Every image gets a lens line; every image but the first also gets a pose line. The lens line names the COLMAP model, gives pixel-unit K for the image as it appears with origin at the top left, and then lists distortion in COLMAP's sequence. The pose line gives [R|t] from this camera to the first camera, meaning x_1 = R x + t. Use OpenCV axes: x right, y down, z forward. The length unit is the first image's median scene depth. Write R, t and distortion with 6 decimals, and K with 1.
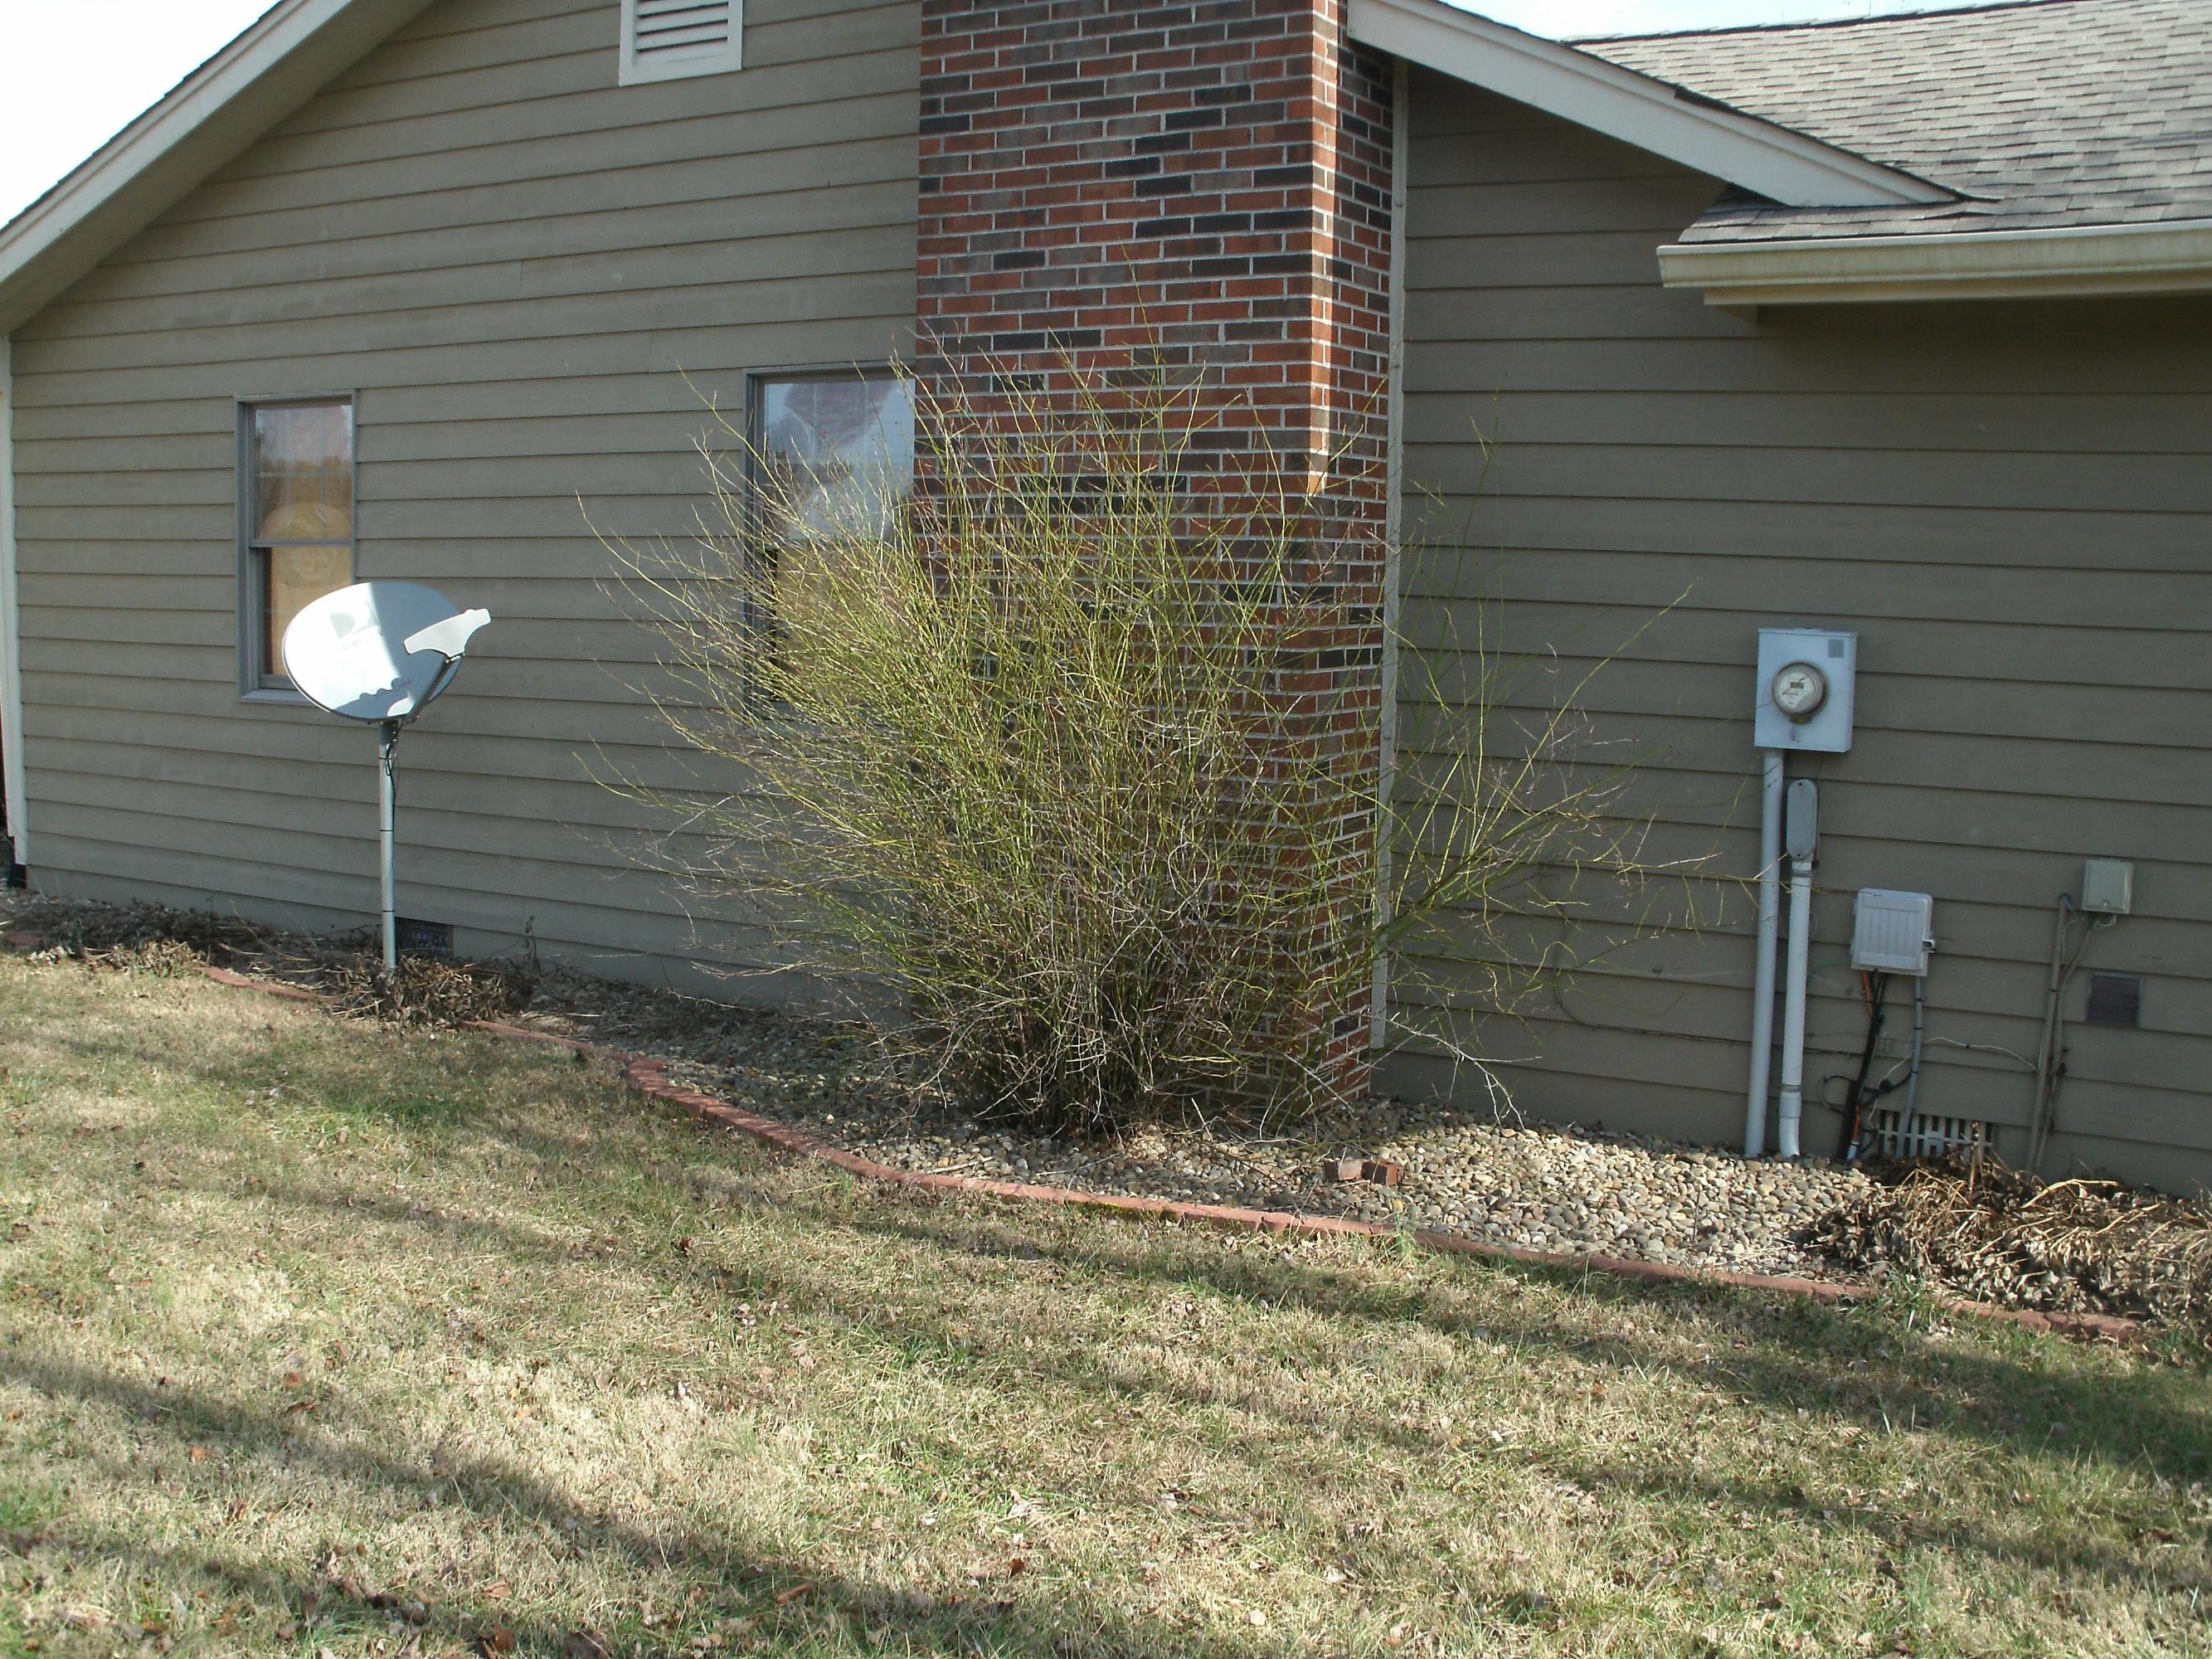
lens RADIAL K [[2310.5, 0, 1106.2], [0, 2310.5, 819.6], [0, 0, 1]] dist [-0.123098, 0.000000]
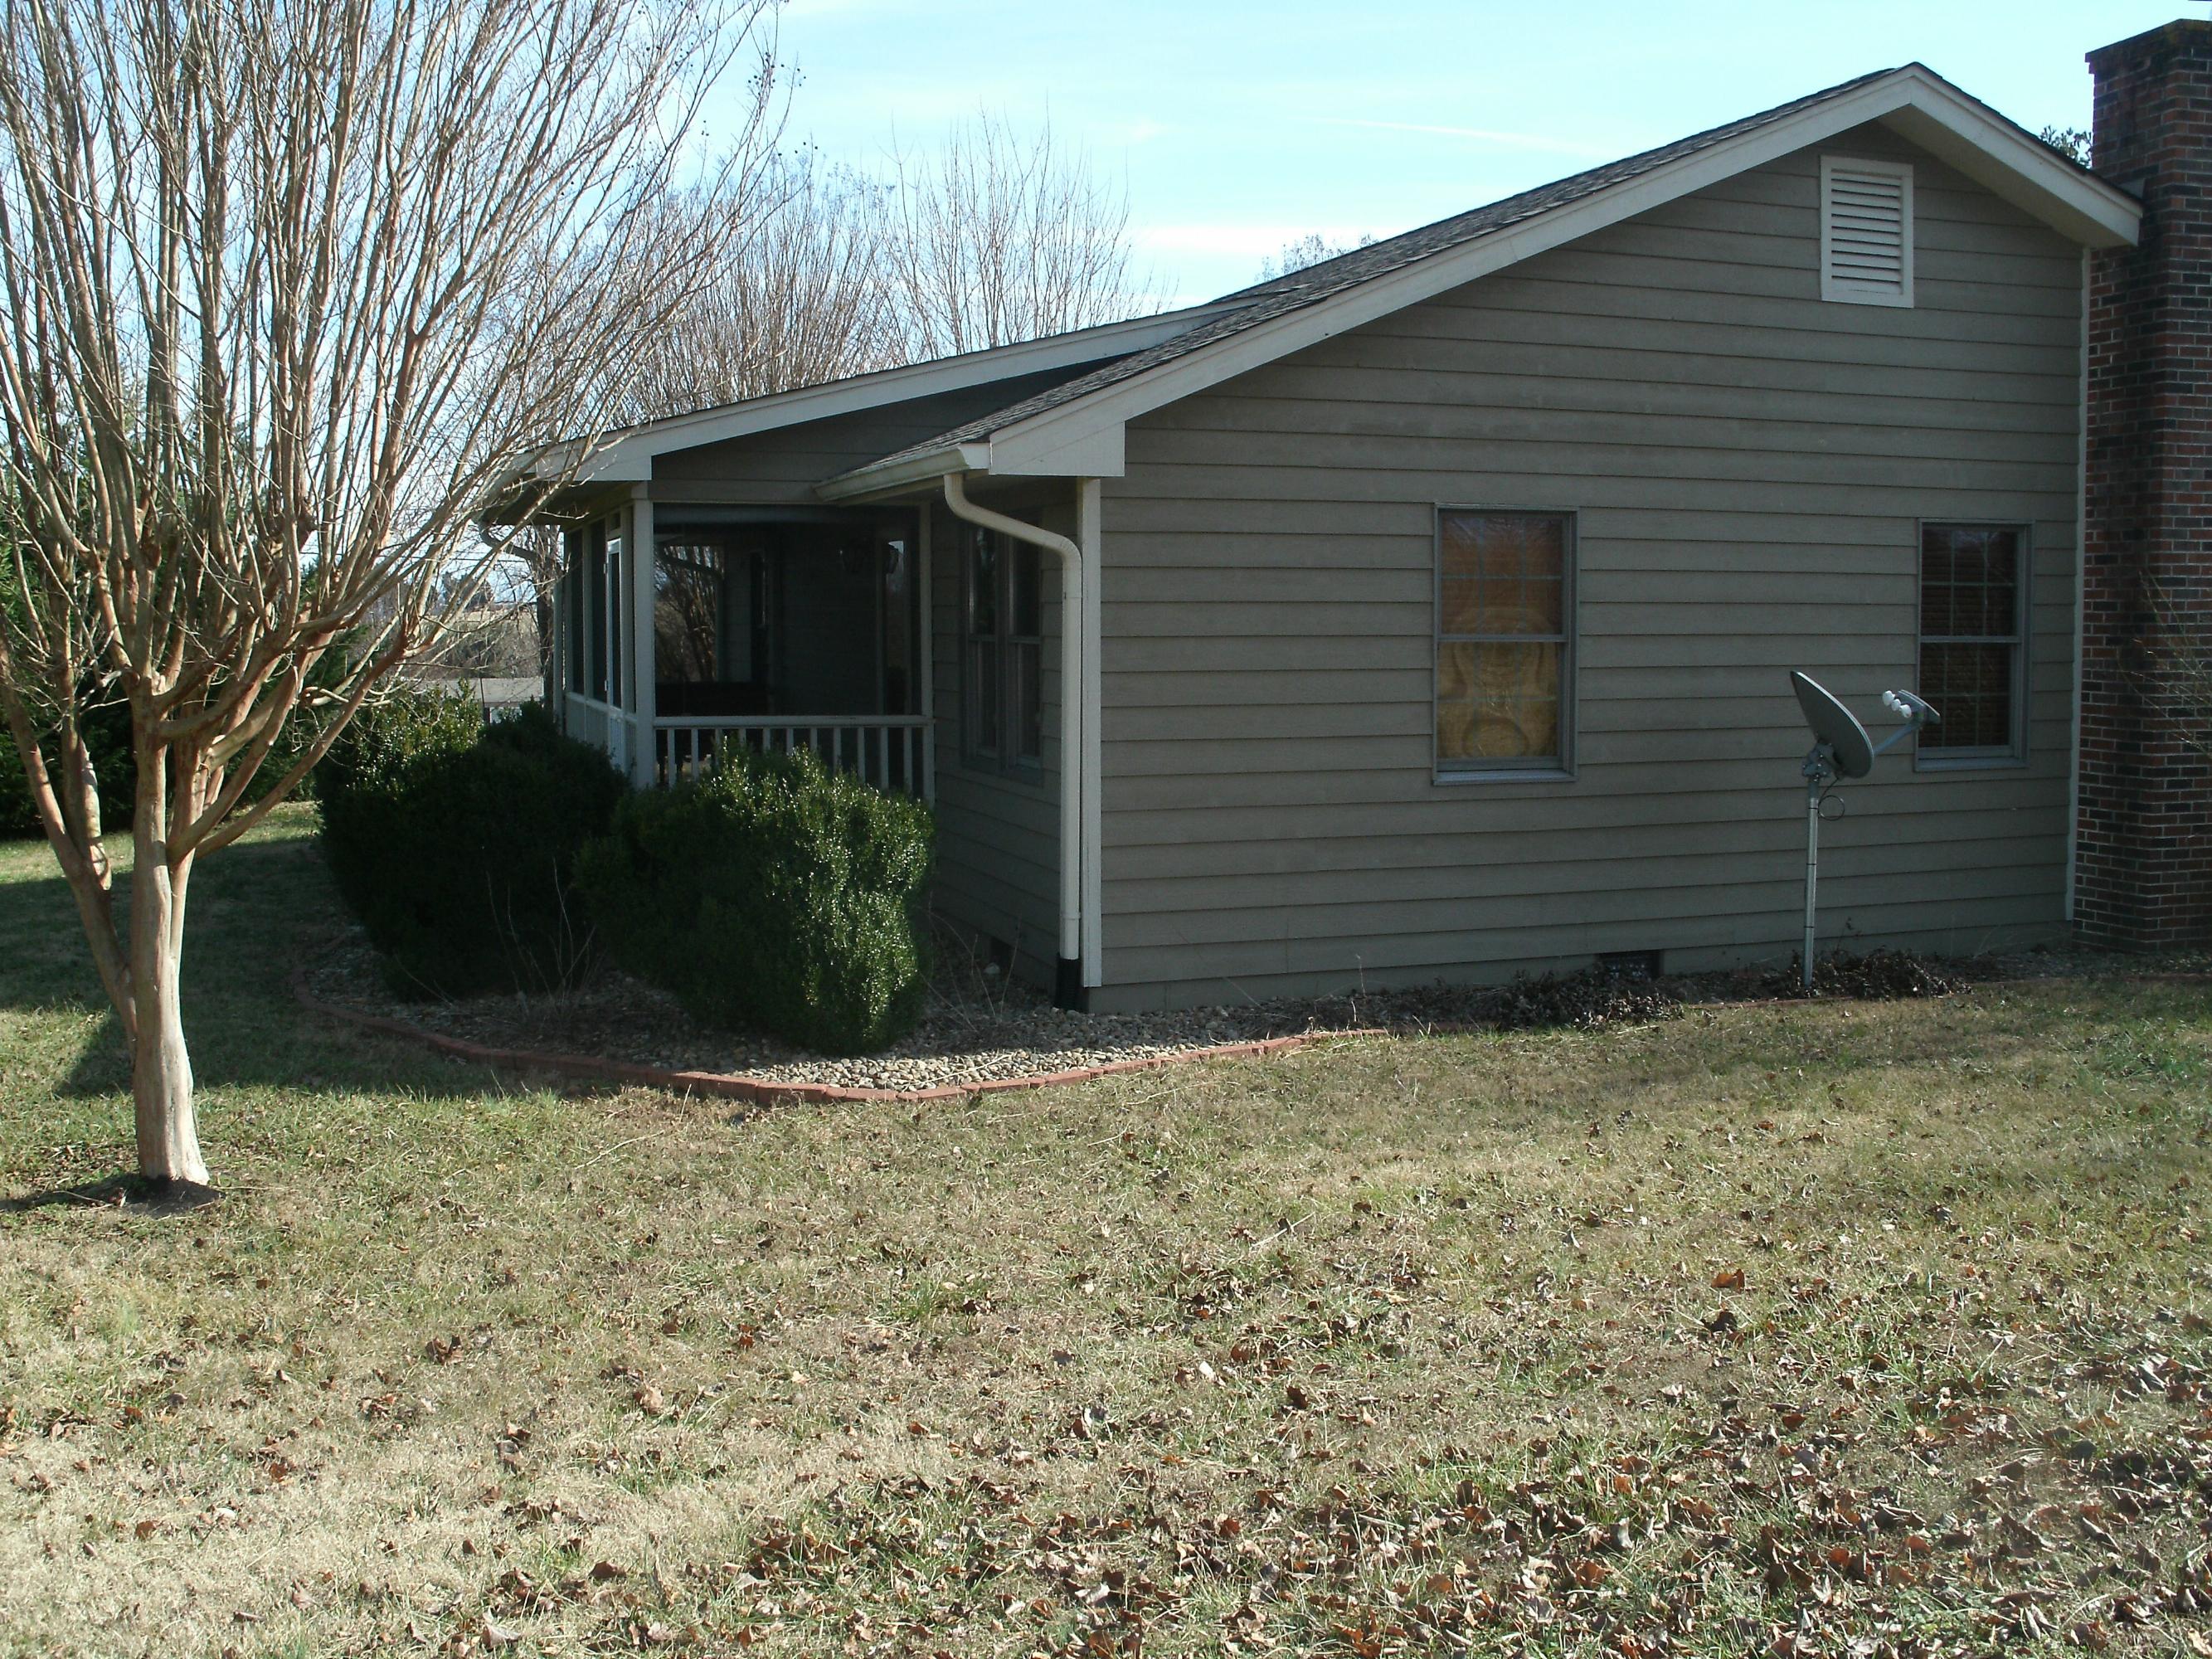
lens RADIAL K [[2310.5, 0, 1107.0], [0, 2310.5, 837.4], [0, 0, 1]] dist [-0.123098, 0.000000]
pose [[0.621752, -0.082329, 0.778875, -1.475923], [0.099286, 0.994722, 0.025887, -0.078983], [-0.776896, 0.061236, 0.626645, 0.480528]]
